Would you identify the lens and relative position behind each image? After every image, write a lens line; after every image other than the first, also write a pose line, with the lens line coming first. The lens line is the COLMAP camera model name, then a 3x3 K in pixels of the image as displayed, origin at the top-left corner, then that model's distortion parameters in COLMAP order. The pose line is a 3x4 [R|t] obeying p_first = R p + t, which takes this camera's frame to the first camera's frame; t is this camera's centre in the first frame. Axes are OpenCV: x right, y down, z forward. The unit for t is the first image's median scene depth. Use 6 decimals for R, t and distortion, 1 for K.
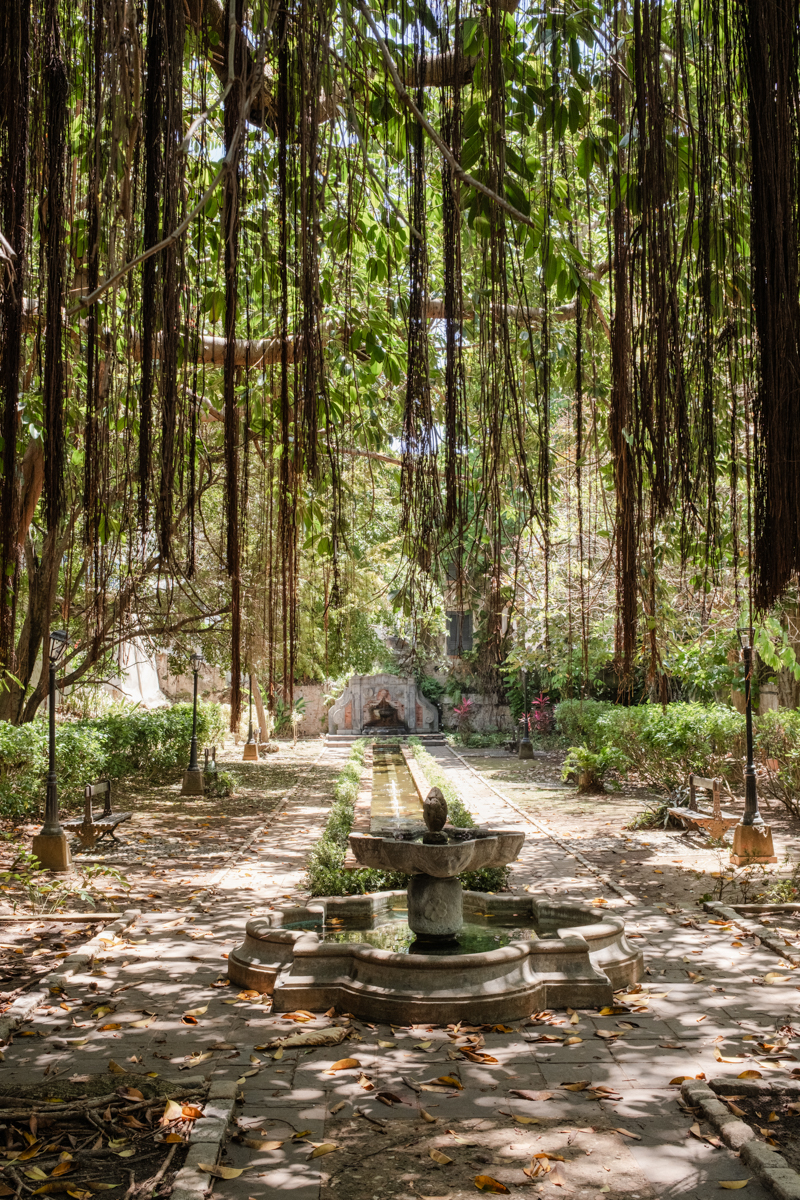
lens RADIAL K [[1236.9, 0, 397.4], [0, 1236.9, 604.9], [0, 0, 1]] dist [-0.021438, 0.000000]
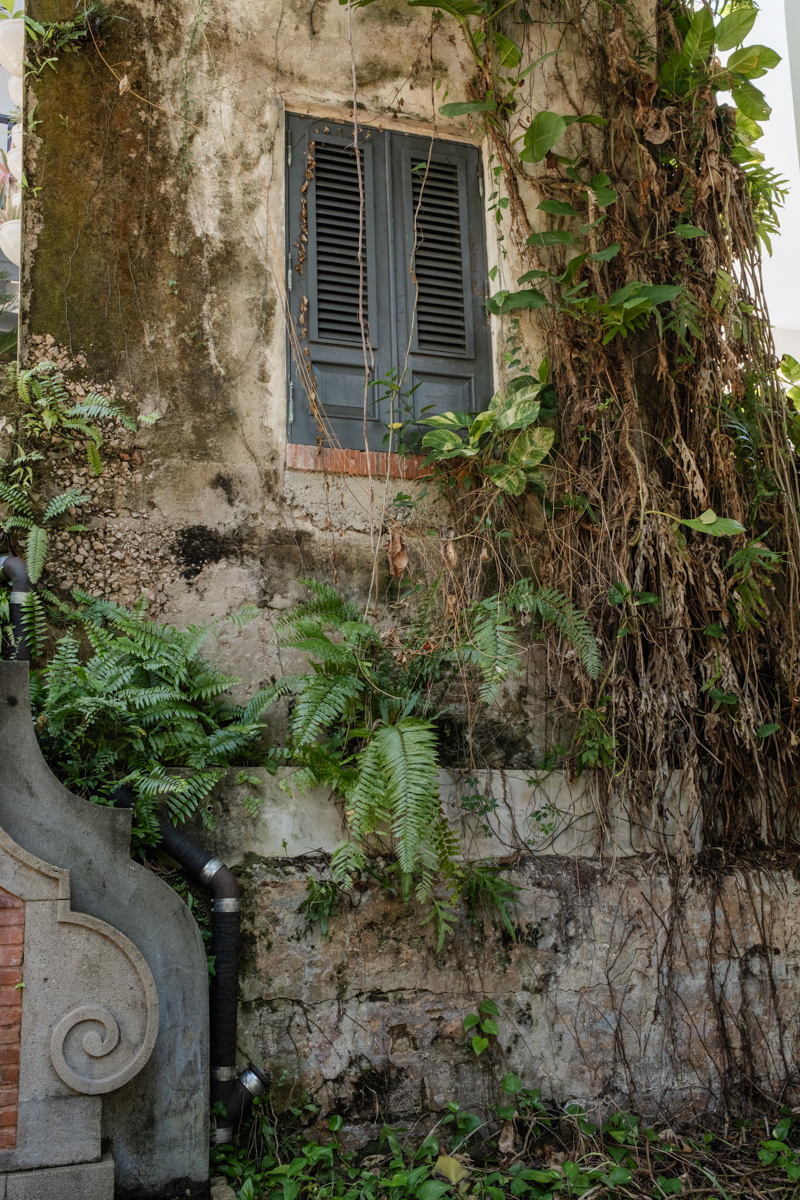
lens RADIAL K [[1236.9, 0, 407.8], [0, 1236.9, 604.4], [0, 0, 1]] dist [-0.021438, 0.000000]
pose [[0.977646, 0.026988, 0.208517, 0.043133], [0.001555, 0.990773, -0.135524, 0.114681], [-0.210250, 0.132819, 0.968583, 1.410517]]
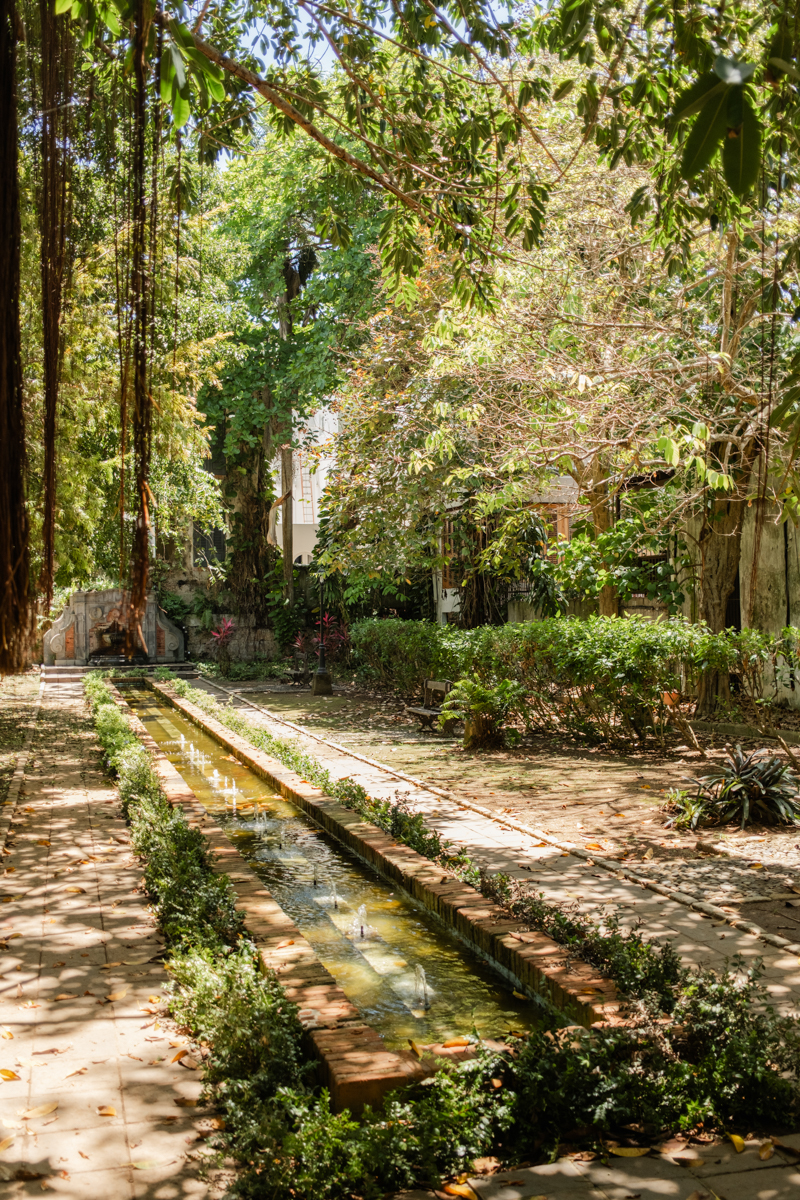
lens RADIAL K [[1236.9, 0, 389.6], [0, 1236.9, 606.4], [0, 0, 1]] dist [-0.021438, 0.000000]
pose [[0.970878, -0.001321, 0.239569, -0.046793], [-0.012816, 0.998267, 0.057440, 0.029163], [-0.239230, -0.058838, 0.969179, 0.290690]]
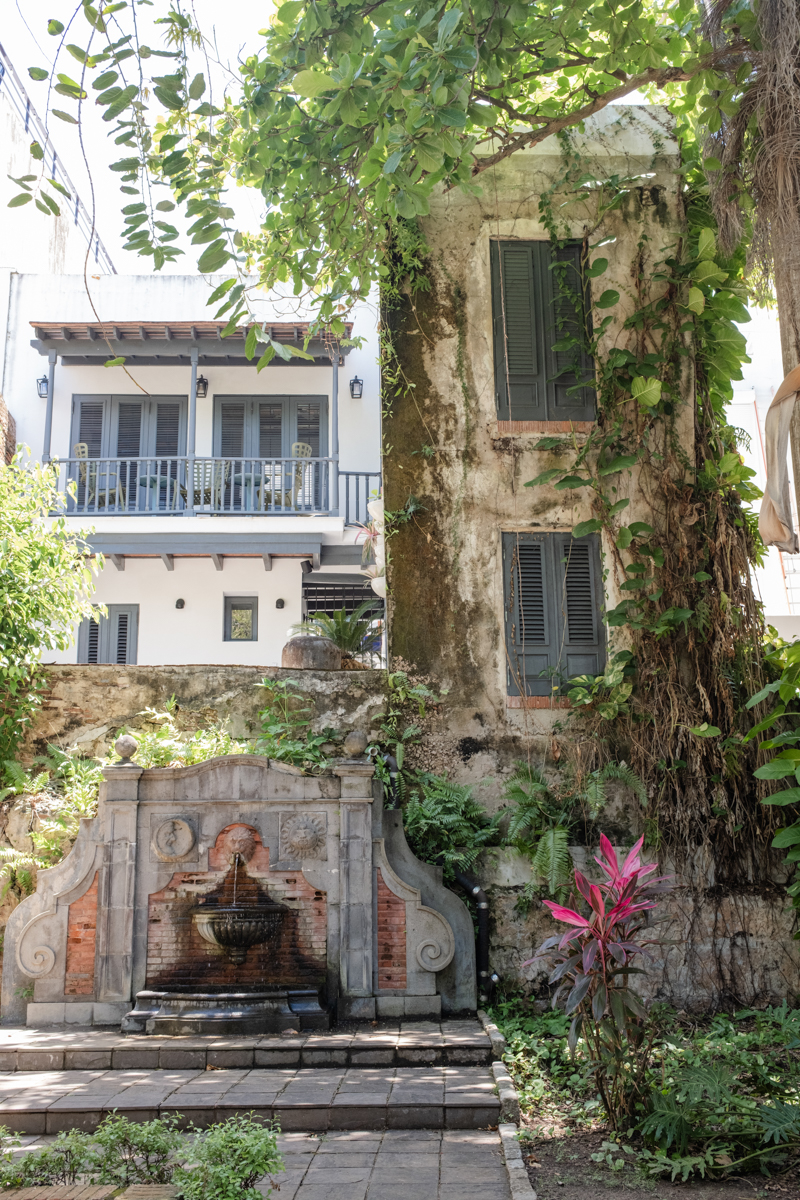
lens RADIAL K [[1236.9, 0, 396.0], [0, 1236.9, 595.4], [0, 0, 1]] dist [-0.021438, 0.000000]
pose [[0.998386, -0.015385, -0.054672, 0.049869], [0.006162, 0.986273, -0.165009, 0.099584], [0.056460, 0.164405, 0.984776, 1.180519]]
